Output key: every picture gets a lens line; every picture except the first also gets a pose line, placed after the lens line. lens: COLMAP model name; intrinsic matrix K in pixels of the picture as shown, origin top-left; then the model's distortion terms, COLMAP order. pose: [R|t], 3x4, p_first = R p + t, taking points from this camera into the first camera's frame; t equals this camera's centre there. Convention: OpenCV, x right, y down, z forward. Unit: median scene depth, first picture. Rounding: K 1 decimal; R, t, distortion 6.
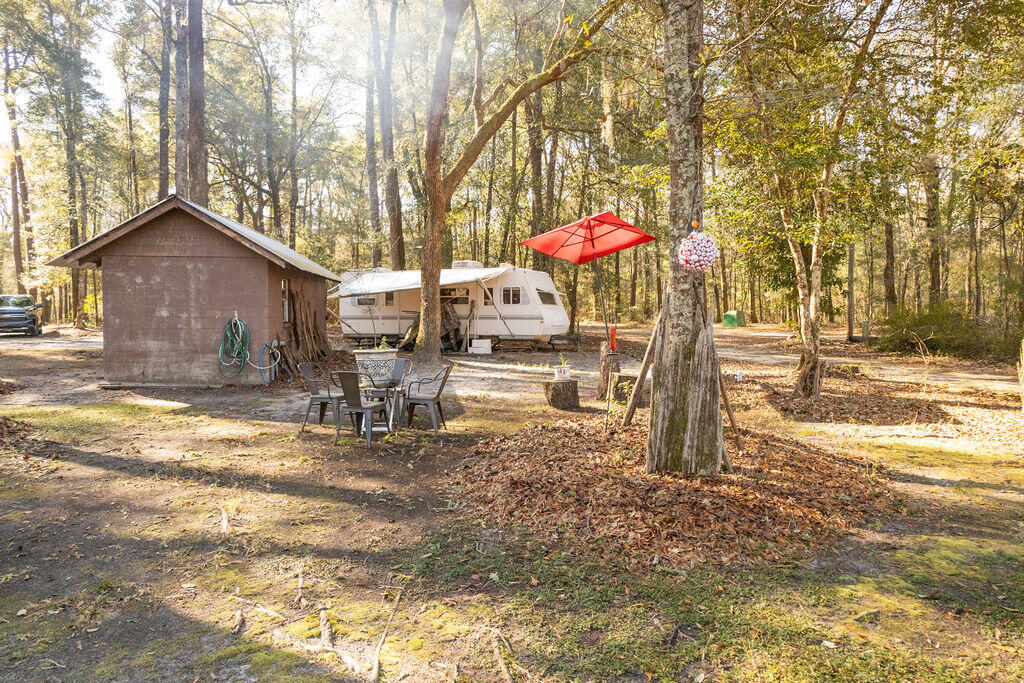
lens RADIAL K [[674.6, 0, 512.1], [0, 674.6, 339.5], [0, 0, 1]] dist [0.005256, 0.004568]
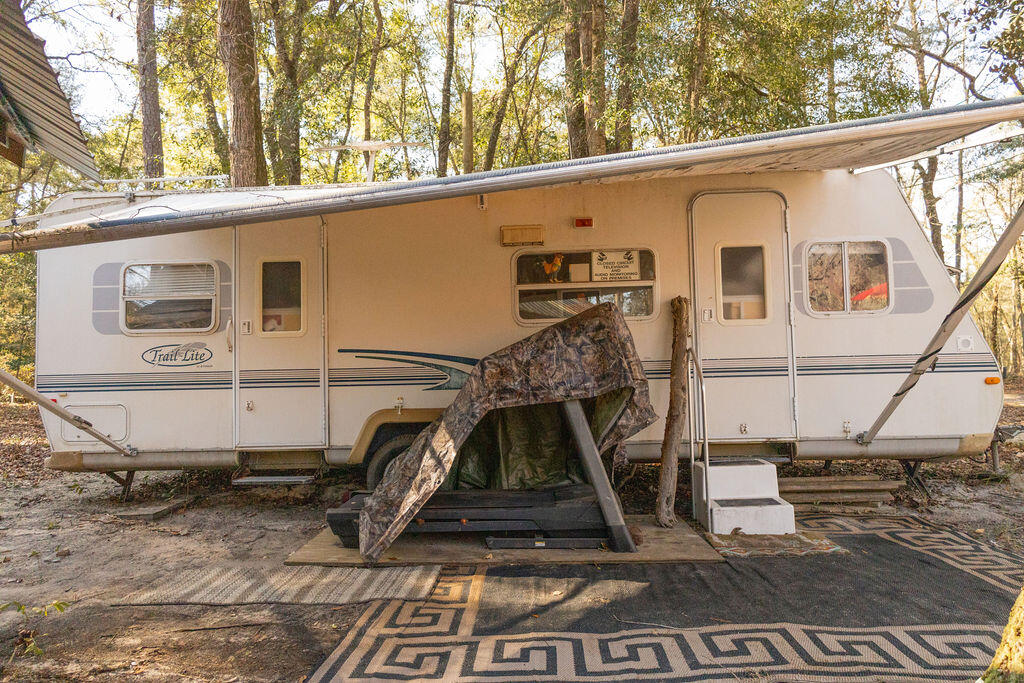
lens RADIAL K [[674.6, 0, 511.6], [0, 674.6, 342.0], [0, 0, 1]] dist [0.005256, 0.004568]
pose [[0.950370, -0.005953, 0.311066, -0.179639], [0.030737, 0.996722, -0.074832, -0.025392], [-0.309601, 0.080680, 0.947438, 0.758354]]
